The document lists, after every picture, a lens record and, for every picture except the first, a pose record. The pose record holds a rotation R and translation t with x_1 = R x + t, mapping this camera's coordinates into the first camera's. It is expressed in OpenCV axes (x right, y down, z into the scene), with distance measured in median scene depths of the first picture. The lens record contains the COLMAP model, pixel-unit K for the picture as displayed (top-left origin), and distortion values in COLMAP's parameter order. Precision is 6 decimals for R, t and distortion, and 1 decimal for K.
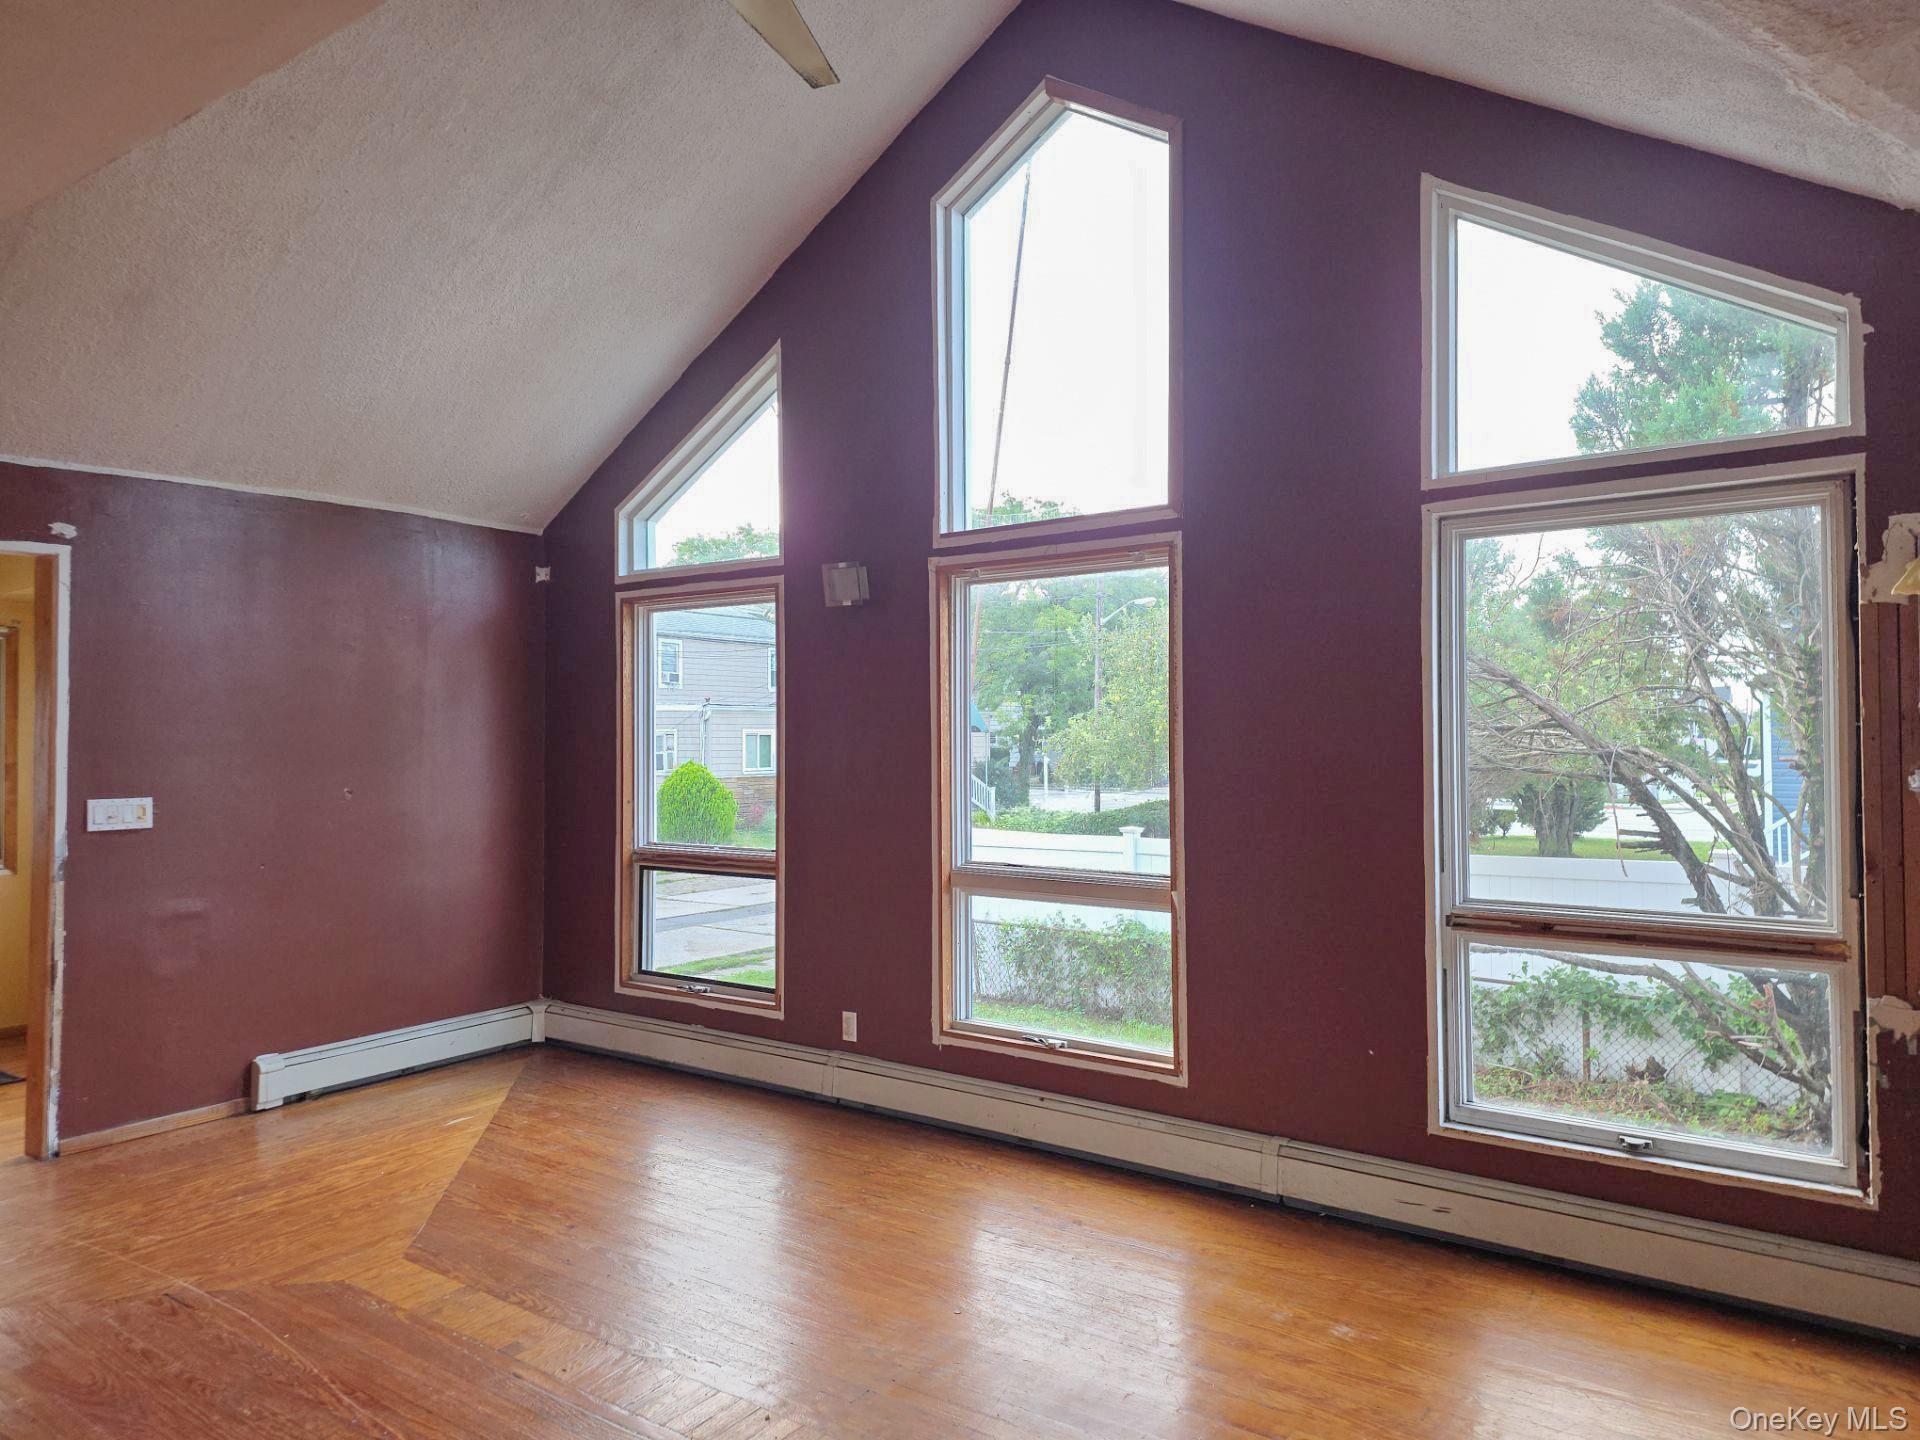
lens RADIAL K [[1276.2, 0, 974.9], [0, 1276.2, 712.8], [0, 0, 1]] dist [0.080265, -0.060145]
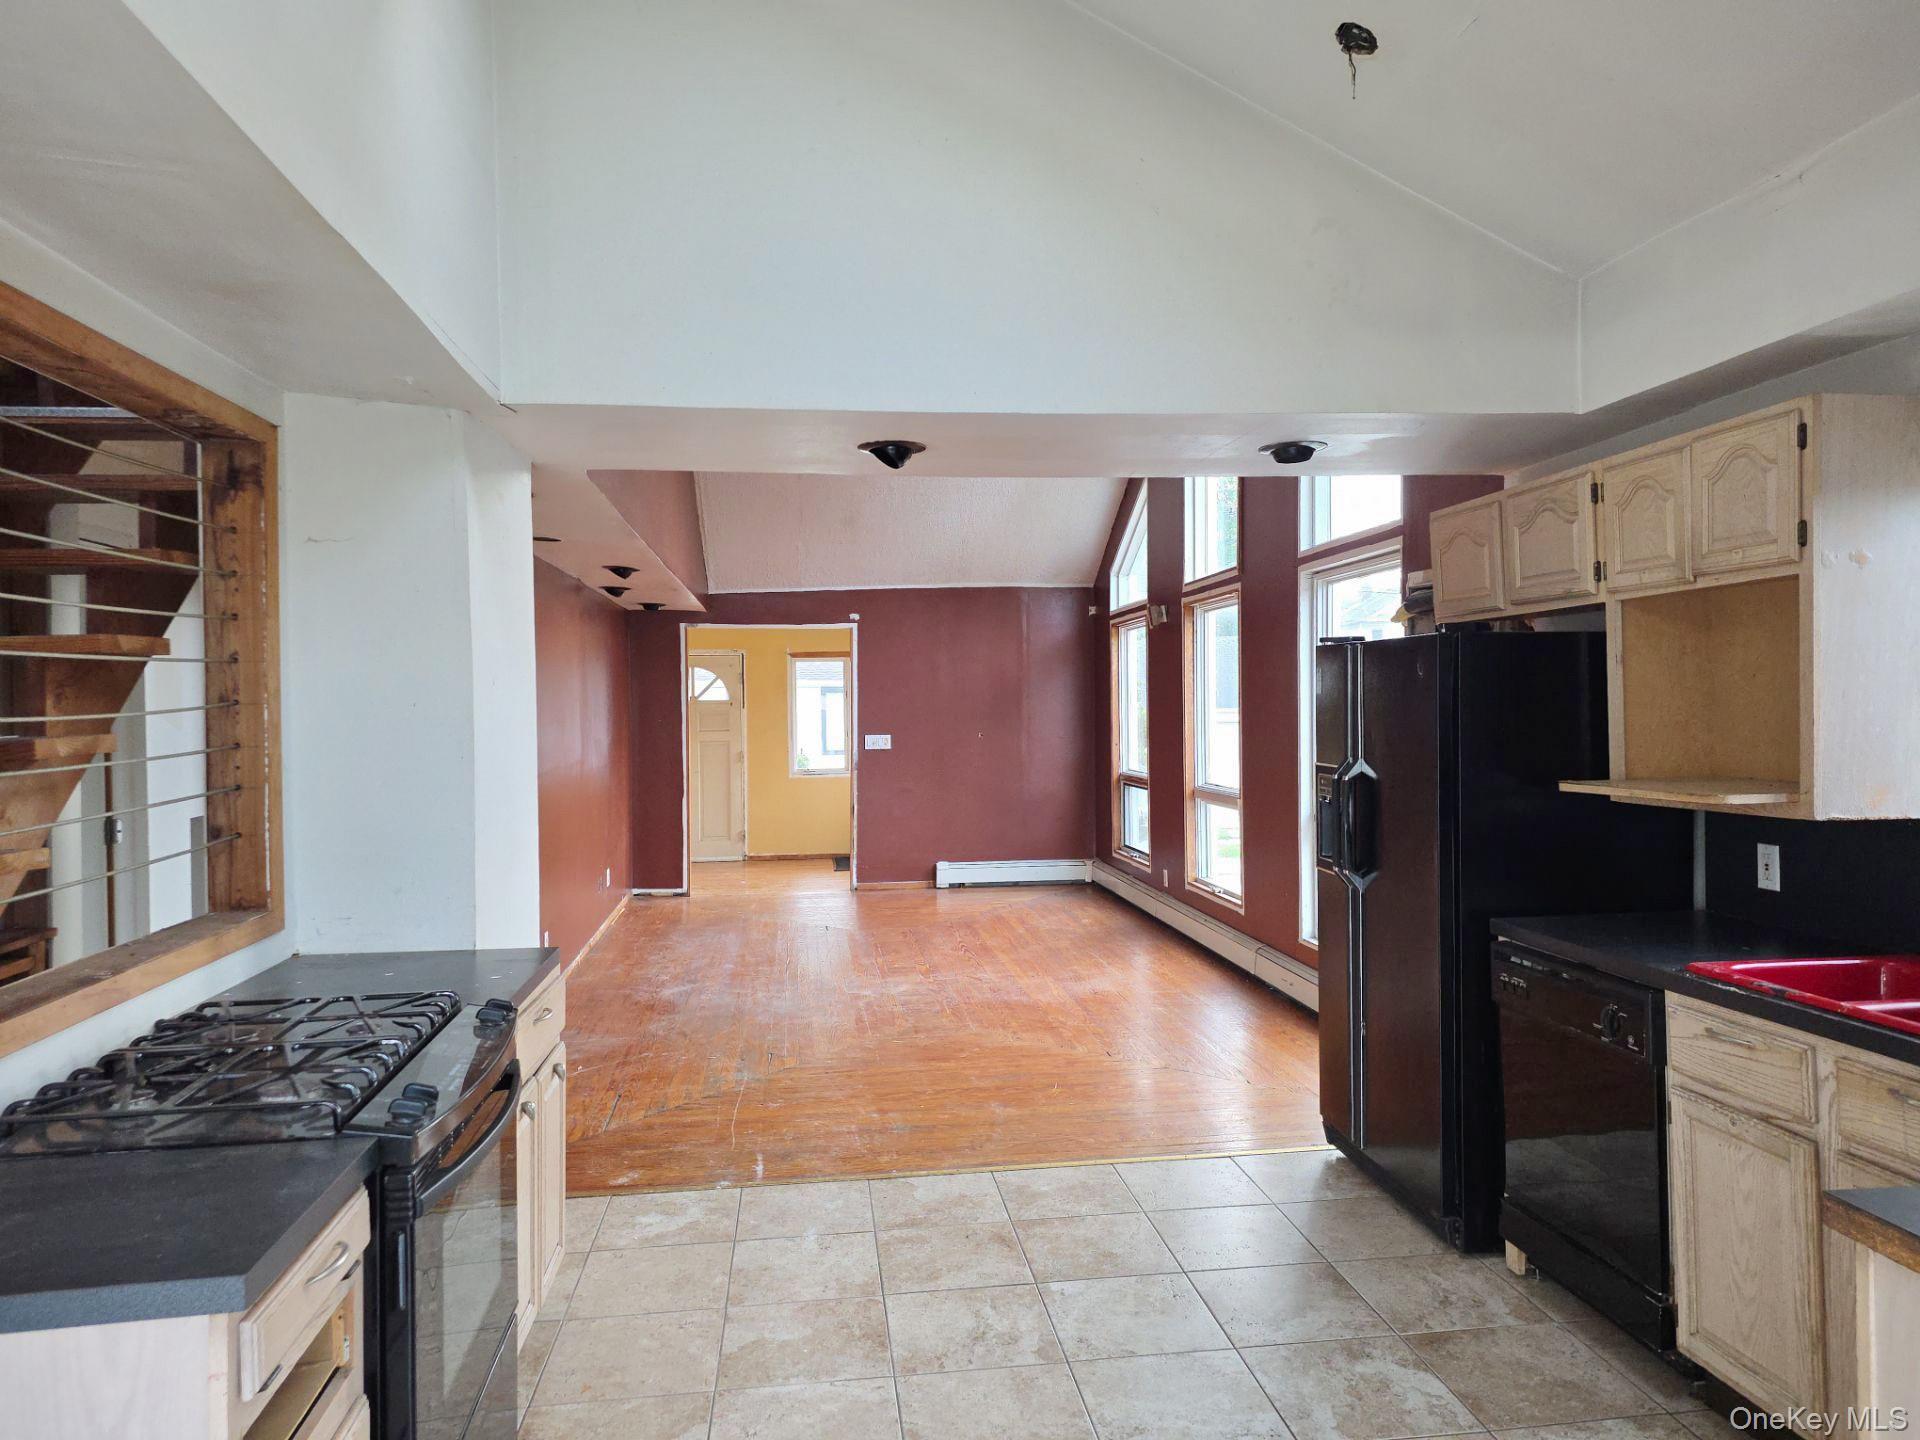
lens RADIAL K [[1276.2, 0, 946.0], [0, 1276.2, 716.3], [0, 0, 1]] dist [0.080265, -0.060145]
pose [[0.664471, 0.002833, -0.747308, 0.962412], [0.020548, 0.999545, 0.022059, -0.010826], [0.747031, -0.030013, 0.664111, -0.323146]]
